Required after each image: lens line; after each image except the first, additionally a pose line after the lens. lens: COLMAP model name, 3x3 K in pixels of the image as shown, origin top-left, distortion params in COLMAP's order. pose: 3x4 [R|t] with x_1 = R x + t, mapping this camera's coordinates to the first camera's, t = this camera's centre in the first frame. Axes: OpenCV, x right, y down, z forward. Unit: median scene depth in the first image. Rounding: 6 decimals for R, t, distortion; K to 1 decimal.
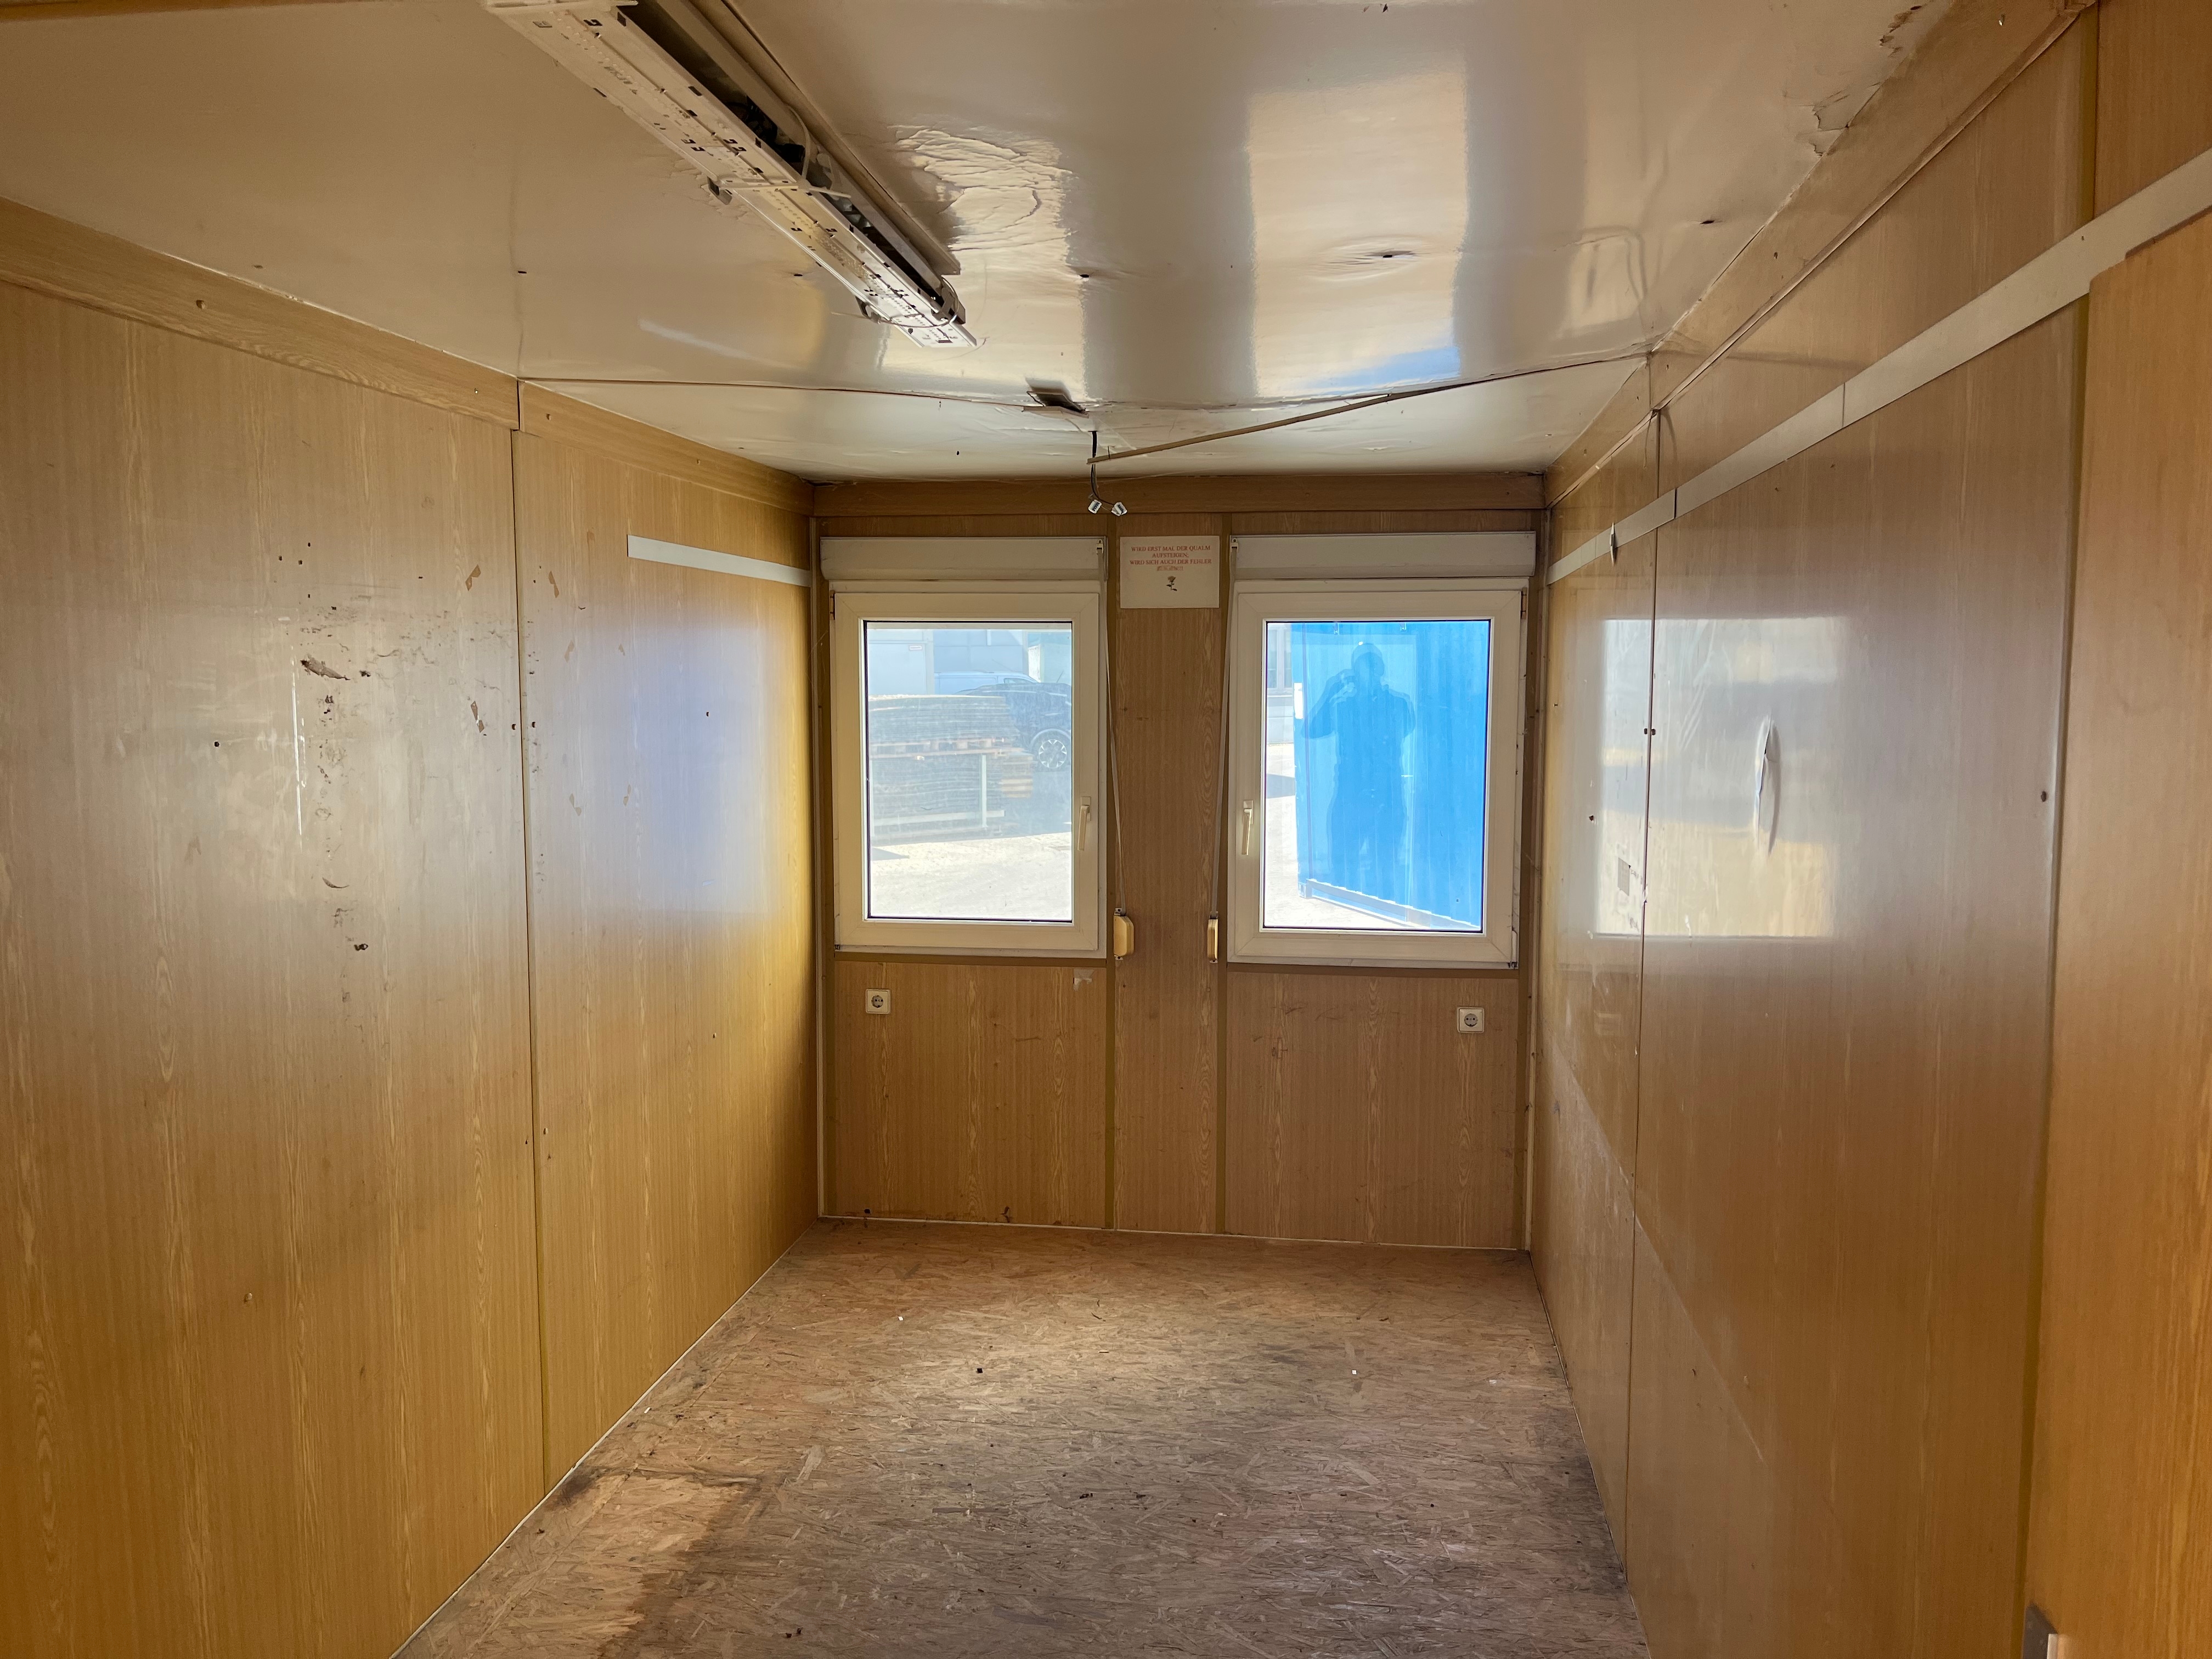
lens RADIAL K [[1643.5, 0, 1115.3], [0, 1643.5, 822.5], [0, 0, 1]] dist [0.072291, -0.111163]
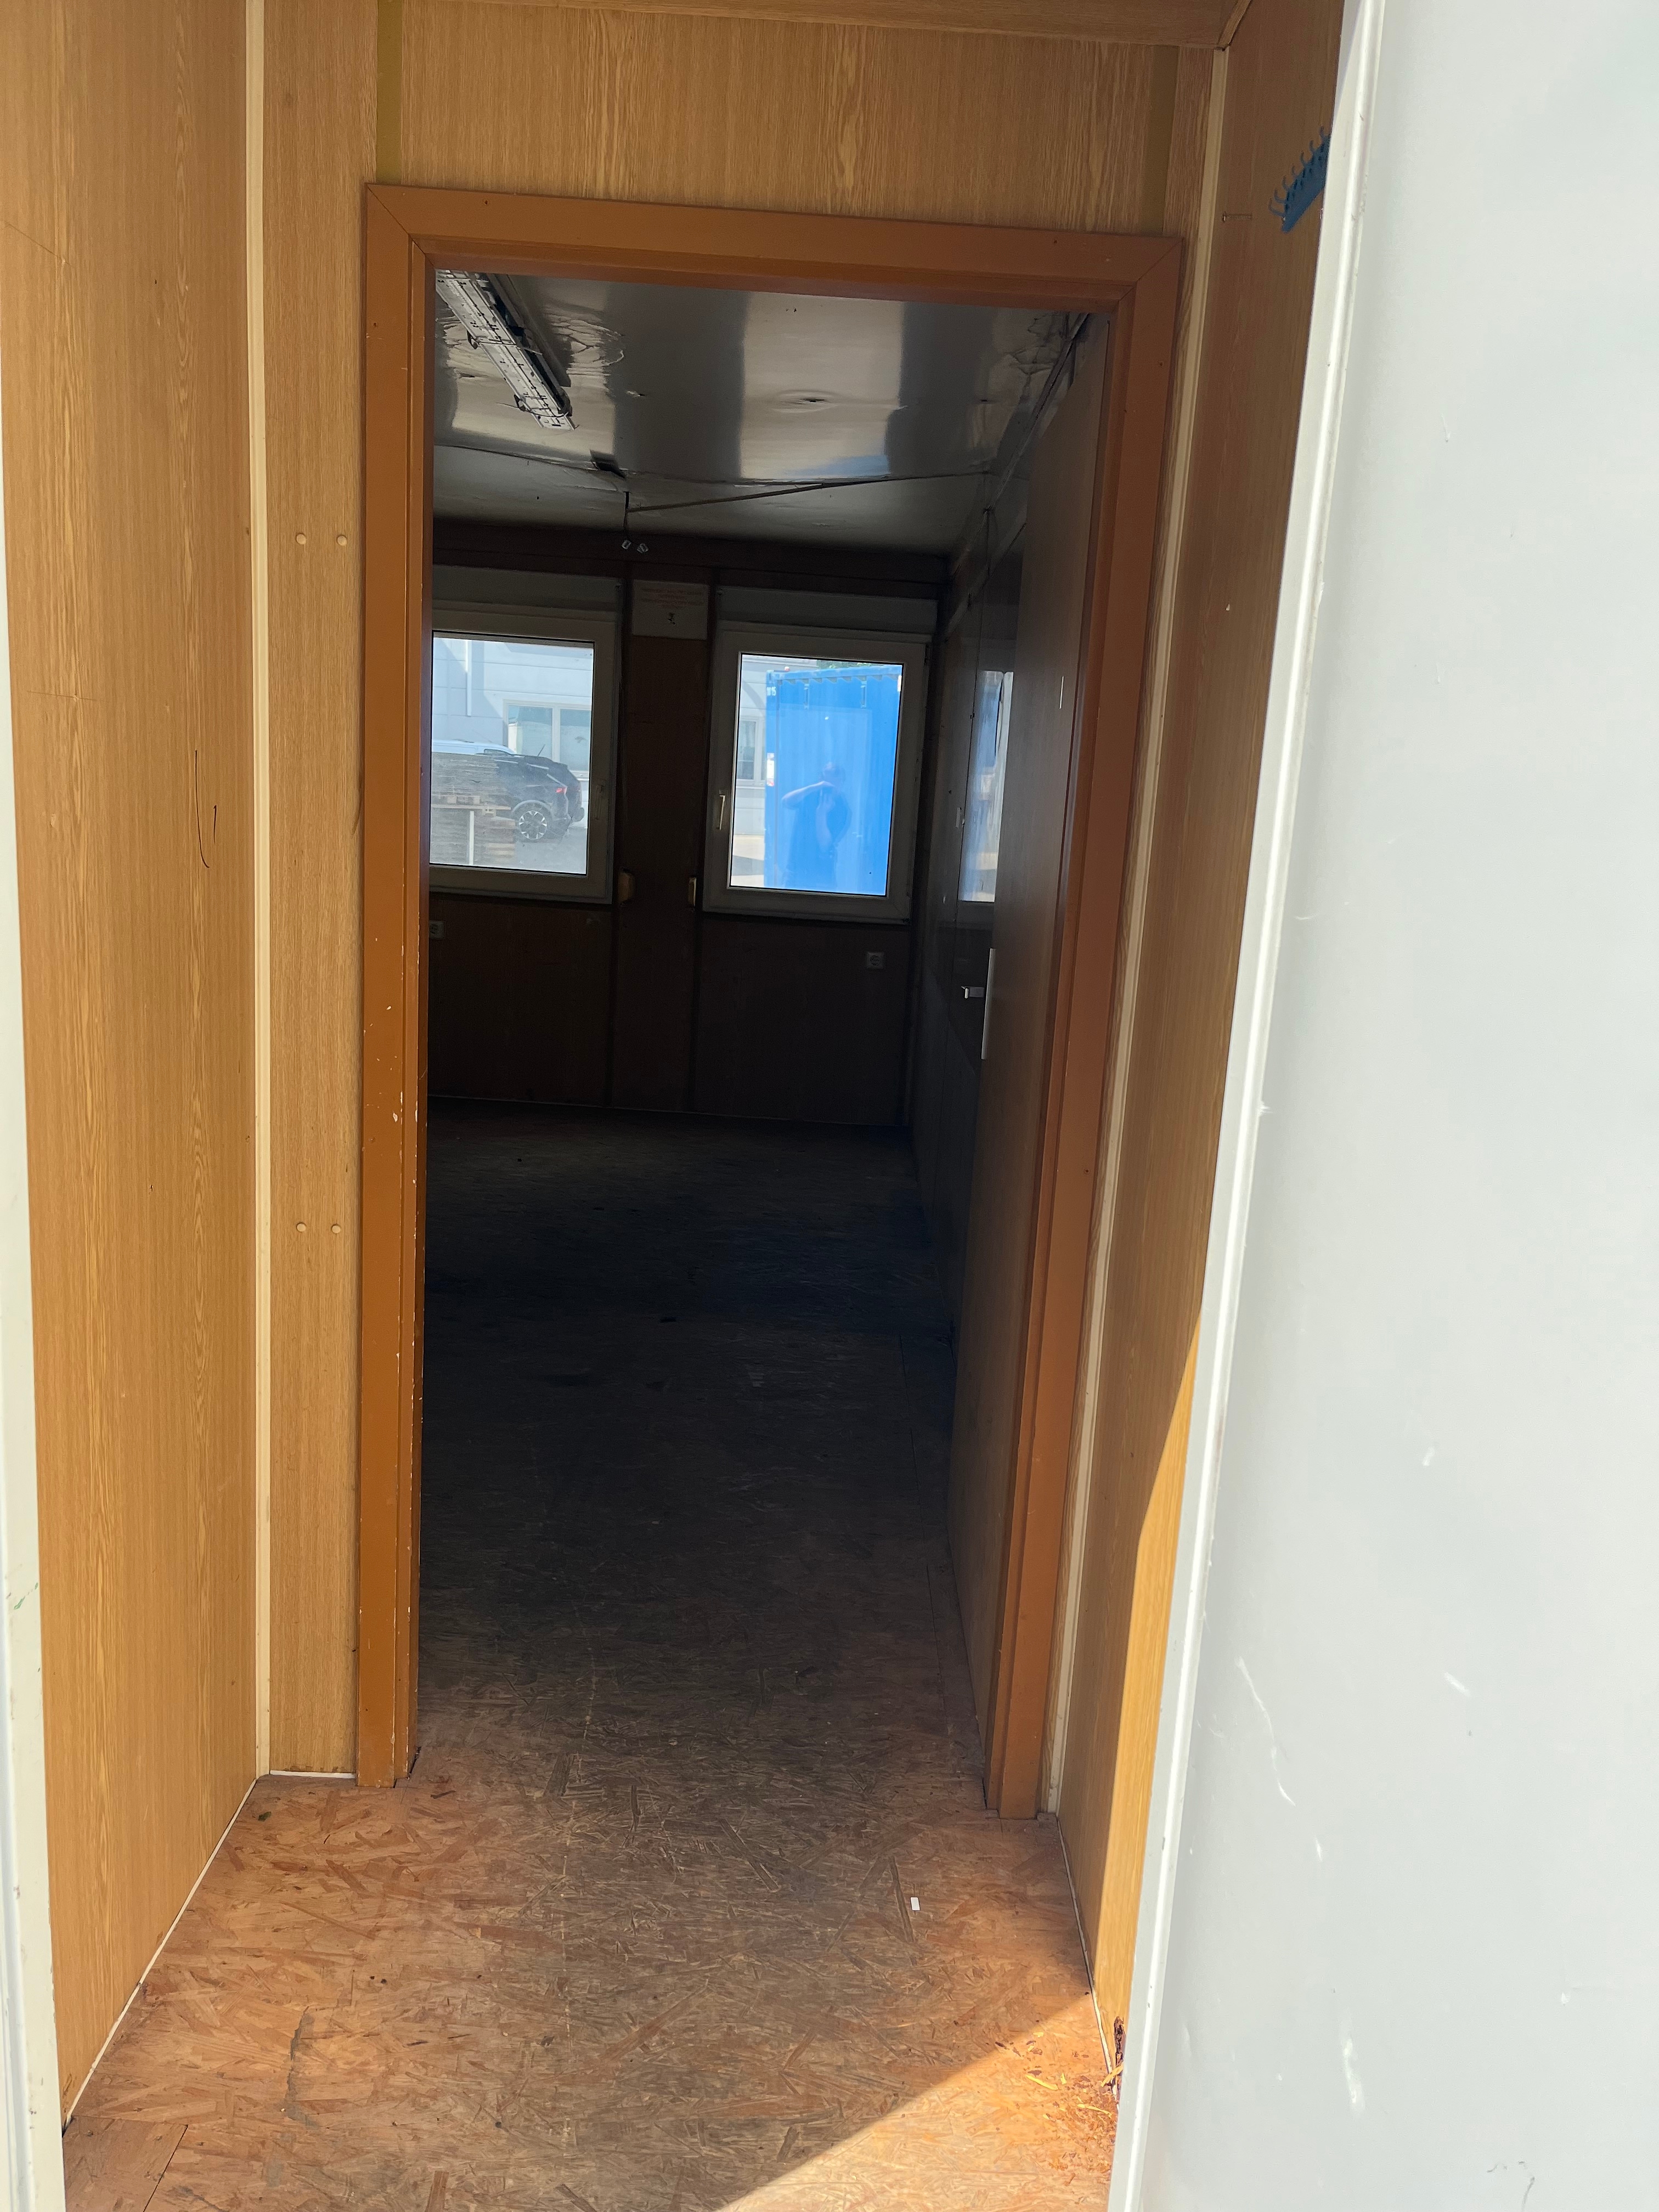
lens RADIAL K [[1643.5, 0, 829.5], [0, 1643.5, 1106.0], [0, 0, 1]] dist [0.072291, -0.111163]
pose [[0.987995, 0.032871, 0.150949, -0.029548], [-0.048958, 0.993359, 0.104124, 0.105647], [-0.146524, -0.110264, 0.983042, -0.394093]]
